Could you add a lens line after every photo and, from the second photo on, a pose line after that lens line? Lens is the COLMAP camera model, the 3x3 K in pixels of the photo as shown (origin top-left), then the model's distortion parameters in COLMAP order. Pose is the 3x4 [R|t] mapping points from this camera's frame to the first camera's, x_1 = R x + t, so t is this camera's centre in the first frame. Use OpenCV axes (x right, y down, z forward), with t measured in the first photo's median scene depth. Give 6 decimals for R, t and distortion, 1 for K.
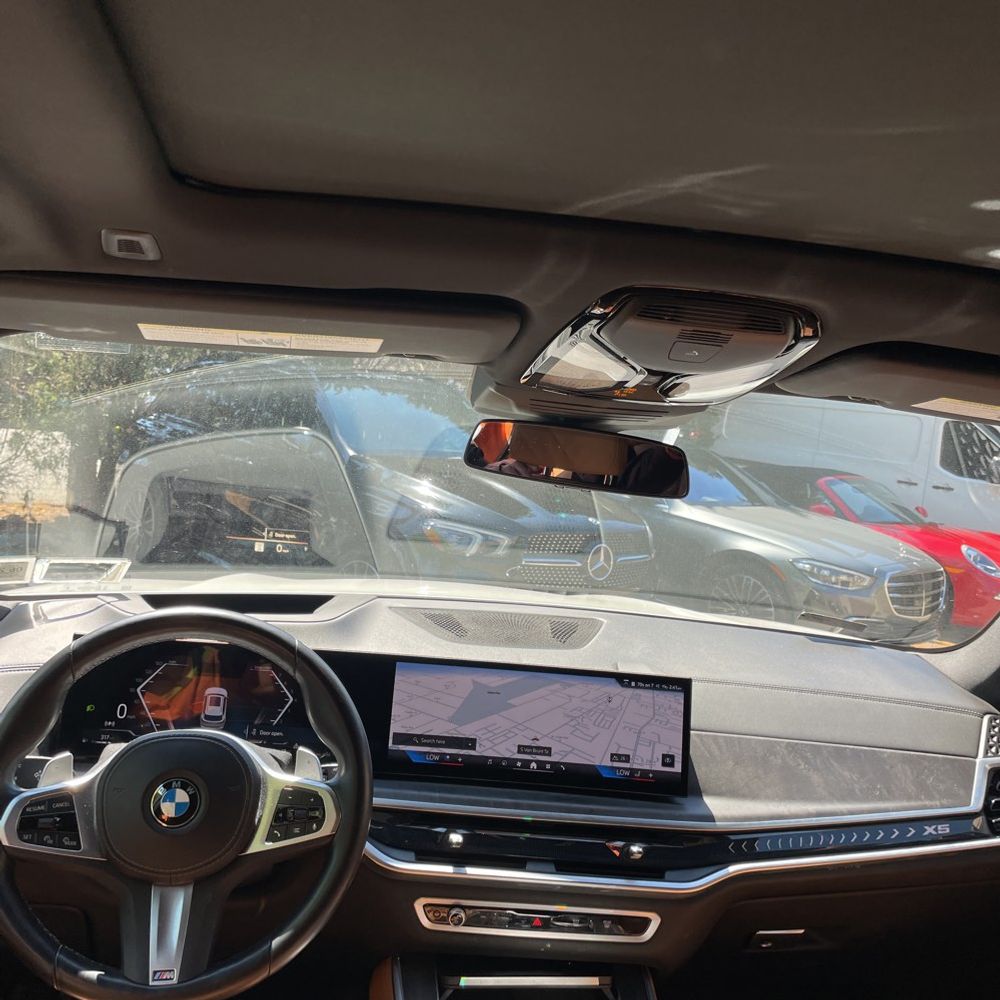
lens RADIAL K [[1090.2, 0, 498.4], [0, 1090.2, 456.0], [0, 0, 1]] dist [0.151962, -0.368755]
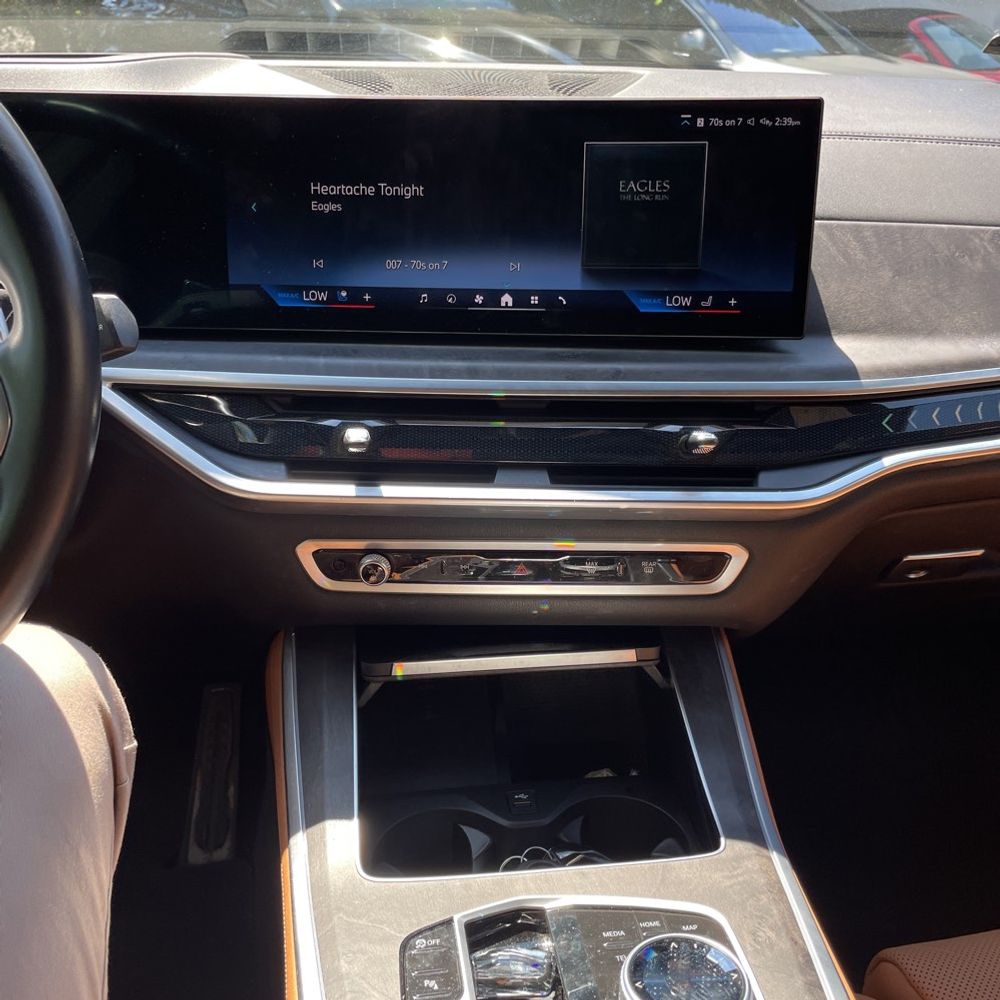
lens RADIAL K [[1025.1, 0, 488.5], [0, 1025.1, 500.6], [0, 0, 1]] dist [0.105289, -0.159900]
pose [[0.995990, -0.048292, -0.075309, 0.055773], [0.073052, 0.924946, 0.373012, 0.185517], [0.051643, -0.377018, 0.924765, 0.507870]]
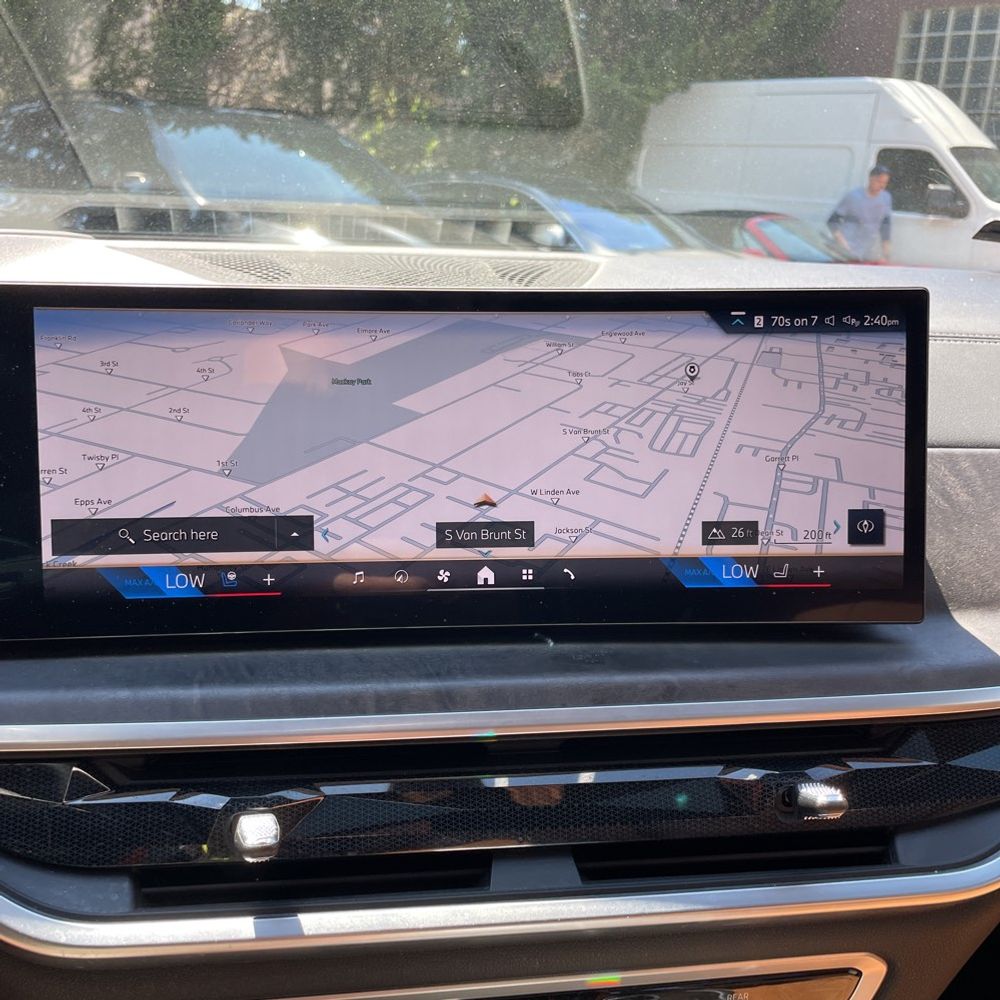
lens RADIAL K [[1025.1, 0, 488.5], [0, 1025.1, 500.6], [0, 0, 1]] dist [0.105289, -0.159900]
pose [[0.994120, -0.086629, 0.064964, 0.013823], [0.070102, 0.972156, 0.223604, 0.185564], [-0.082526, -0.217735, 0.972513, 0.689932]]
